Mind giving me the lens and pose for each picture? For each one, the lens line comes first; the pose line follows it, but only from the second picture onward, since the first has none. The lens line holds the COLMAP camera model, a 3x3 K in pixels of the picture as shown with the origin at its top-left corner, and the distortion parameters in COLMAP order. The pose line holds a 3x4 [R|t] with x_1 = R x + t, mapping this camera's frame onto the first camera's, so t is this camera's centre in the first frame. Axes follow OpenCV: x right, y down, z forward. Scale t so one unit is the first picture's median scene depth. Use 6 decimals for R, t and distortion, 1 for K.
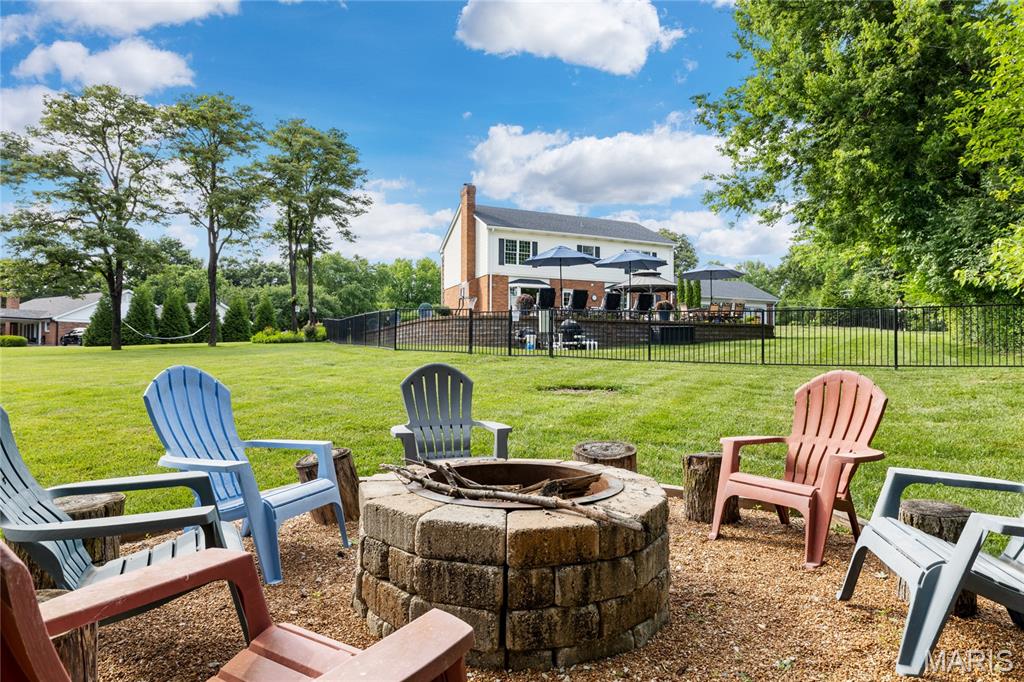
lens RADIAL K [[612.4, 0, 512.0], [0, 612.4, 341.0], [0, 0, 1]] dist [-0.002918, -0.000729]
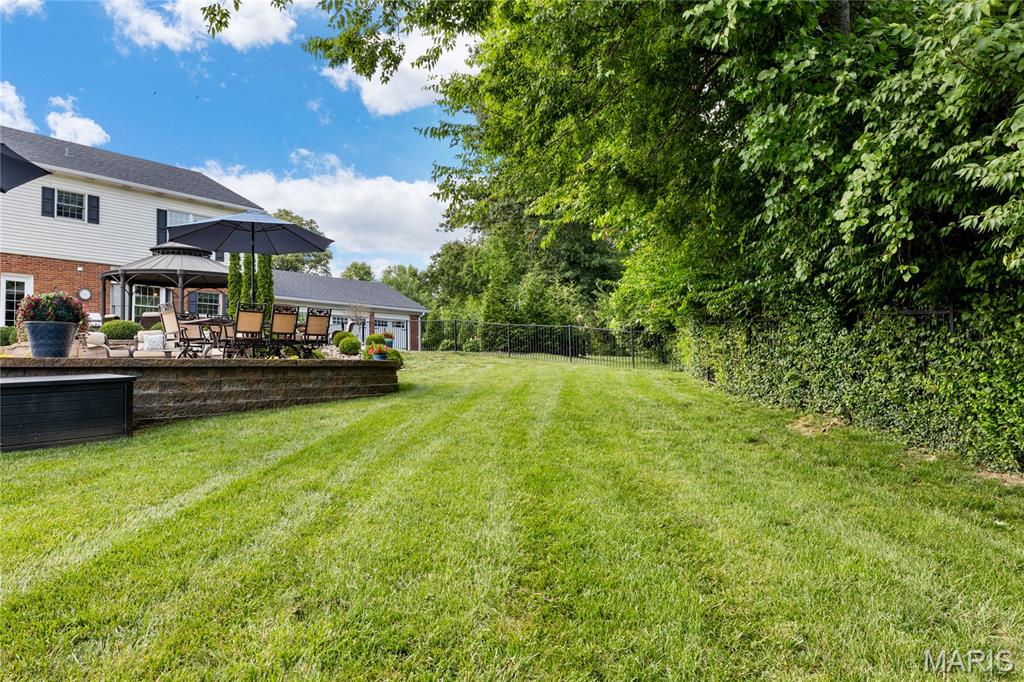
lens RADIAL K [[703.5, 0, 512.0], [0, 703.5, 341.0], [0, 0, 1]] dist [0.003490, 0.002743]
pose [[0.868071, 0.005303, 0.496411, 0.157944], [0.006272, 0.999746, -0.021648, -0.017826], [-0.496400, 0.021906, 0.867818, 0.329910]]
